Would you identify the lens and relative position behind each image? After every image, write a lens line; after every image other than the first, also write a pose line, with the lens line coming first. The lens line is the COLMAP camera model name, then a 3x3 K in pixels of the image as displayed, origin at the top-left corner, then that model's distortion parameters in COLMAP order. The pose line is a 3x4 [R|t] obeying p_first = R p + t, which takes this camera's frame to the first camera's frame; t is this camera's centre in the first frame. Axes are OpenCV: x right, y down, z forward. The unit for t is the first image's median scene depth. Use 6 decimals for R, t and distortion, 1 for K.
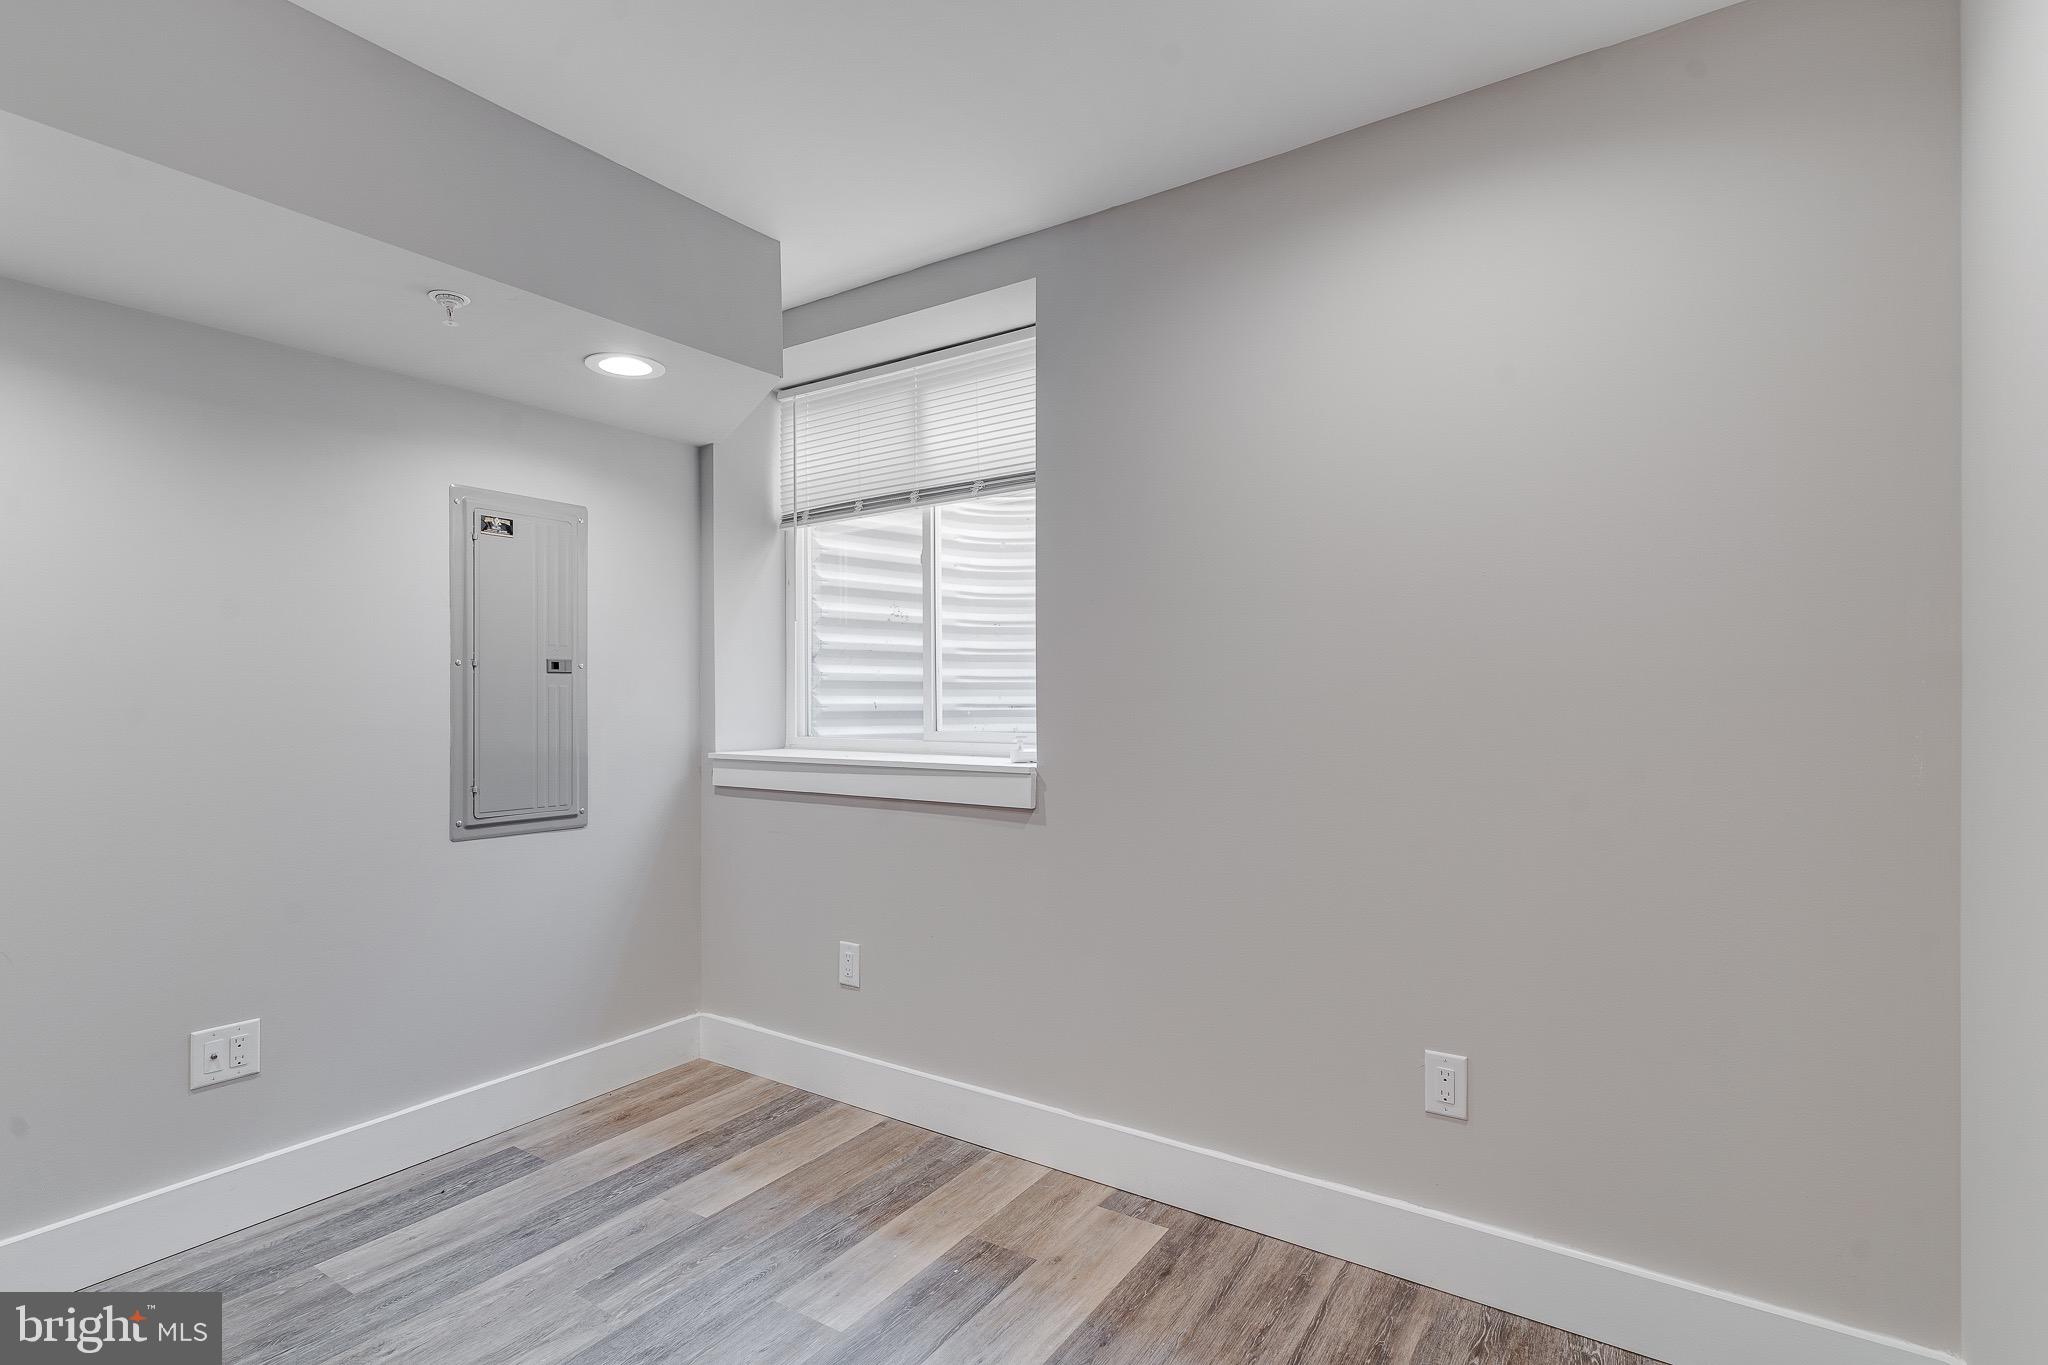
lens RADIAL K [[989.1, 0, 1025.9], [0, 989.1, 694.6], [0, 0, 1]] dist [0.003017, 0.000137]
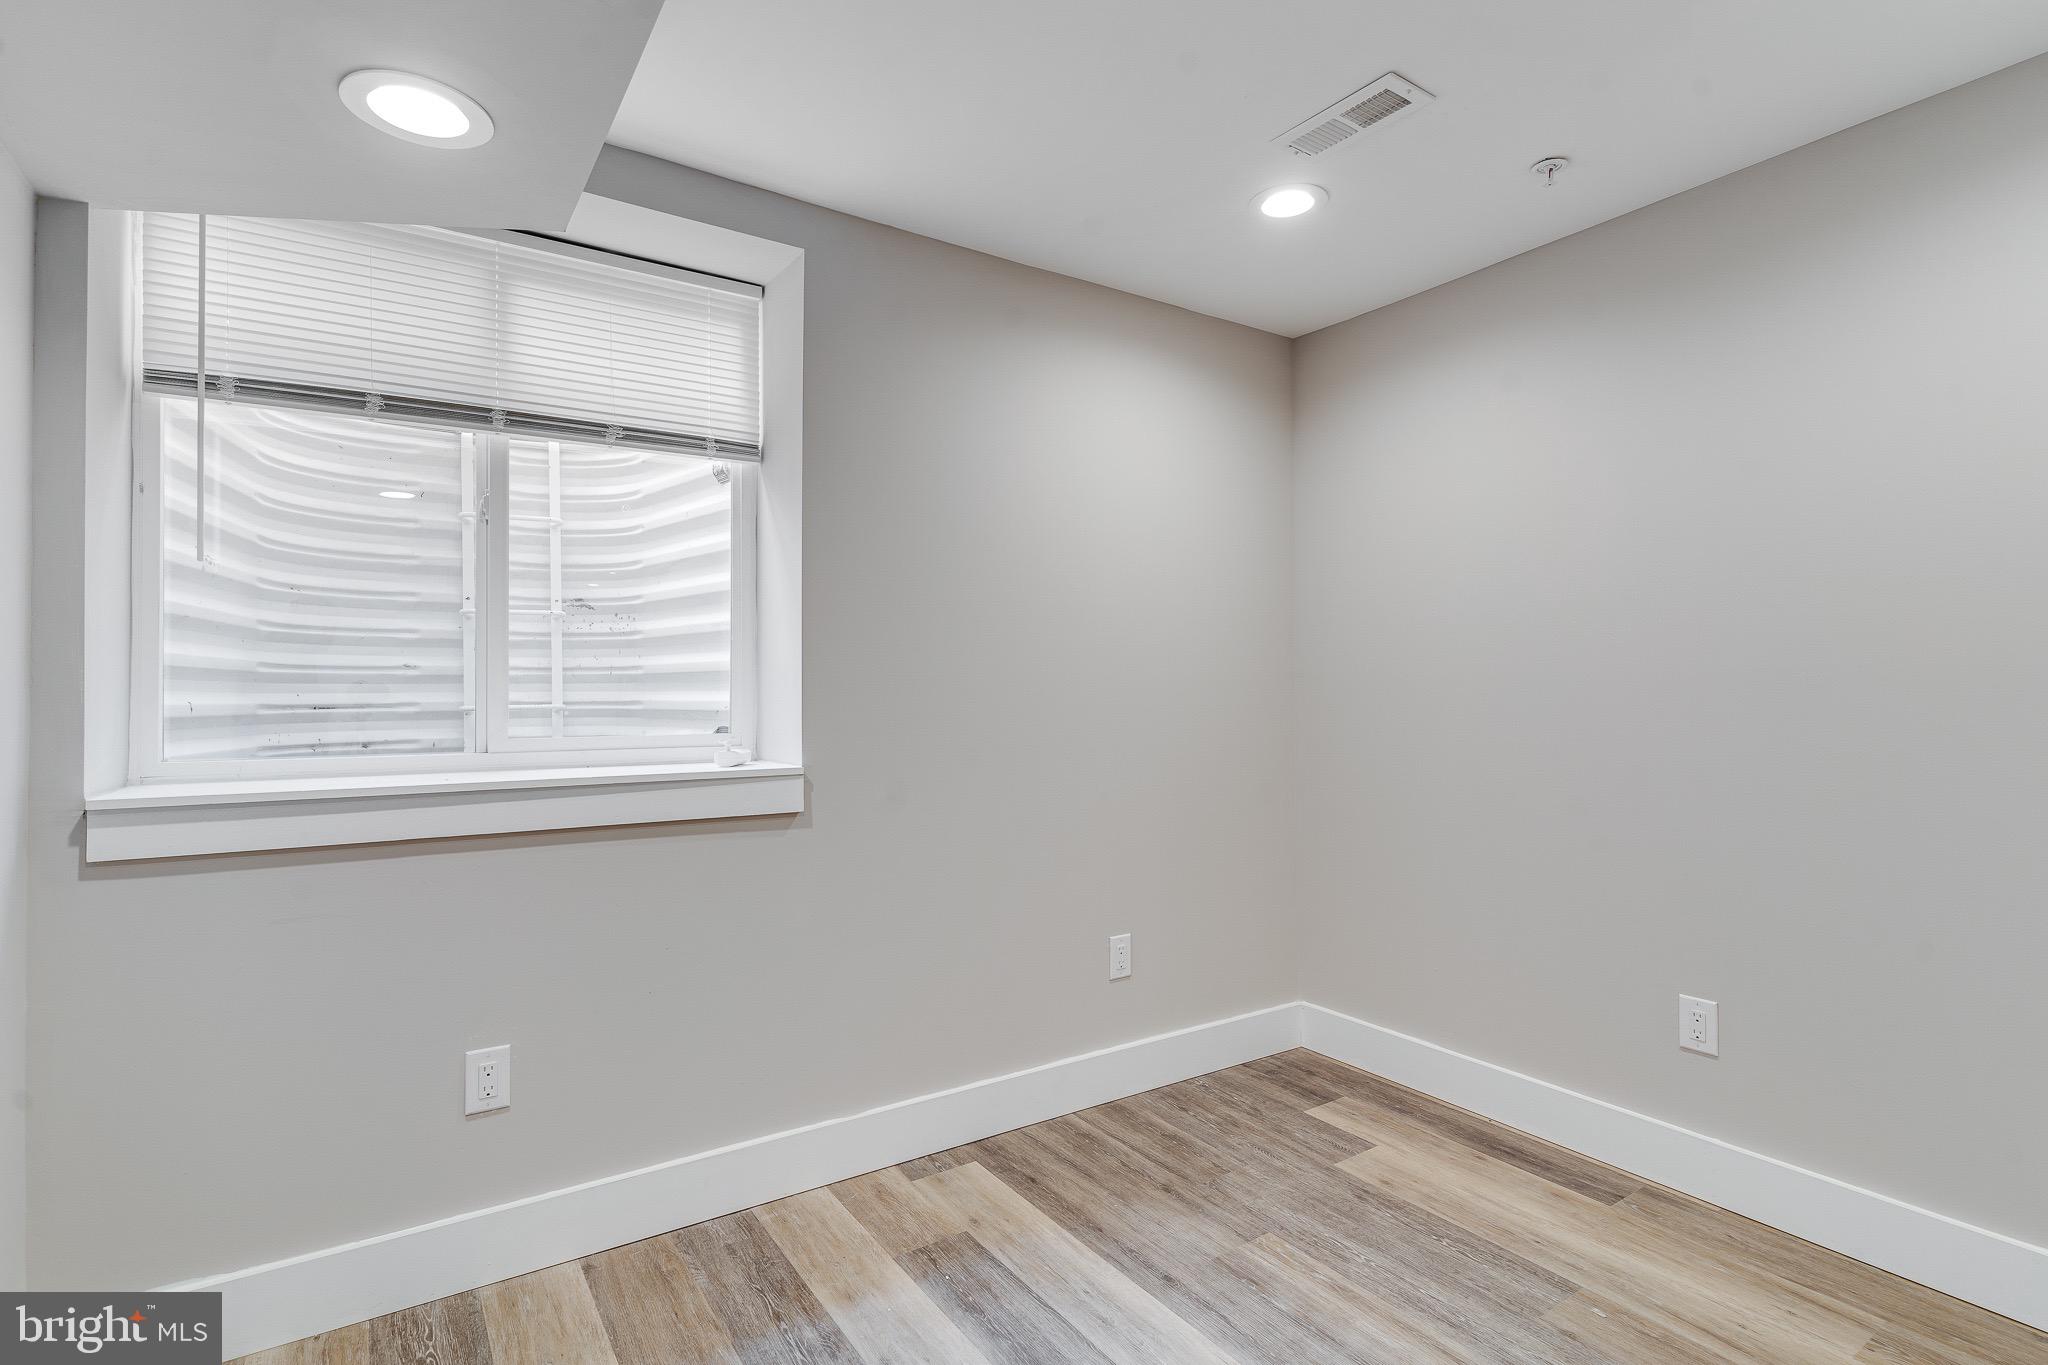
lens RADIAL K [[975.0, 0, 1015.4], [0, 975.0, 682.1], [0, 0, 1]] dist [0.003247, 0.000503]
pose [[0.388560, 0.013237, 0.921328, -0.748078], [-0.000127, 0.999898, -0.014312, 0.005614], [-0.921423, 0.005444, 0.388522, 0.444616]]
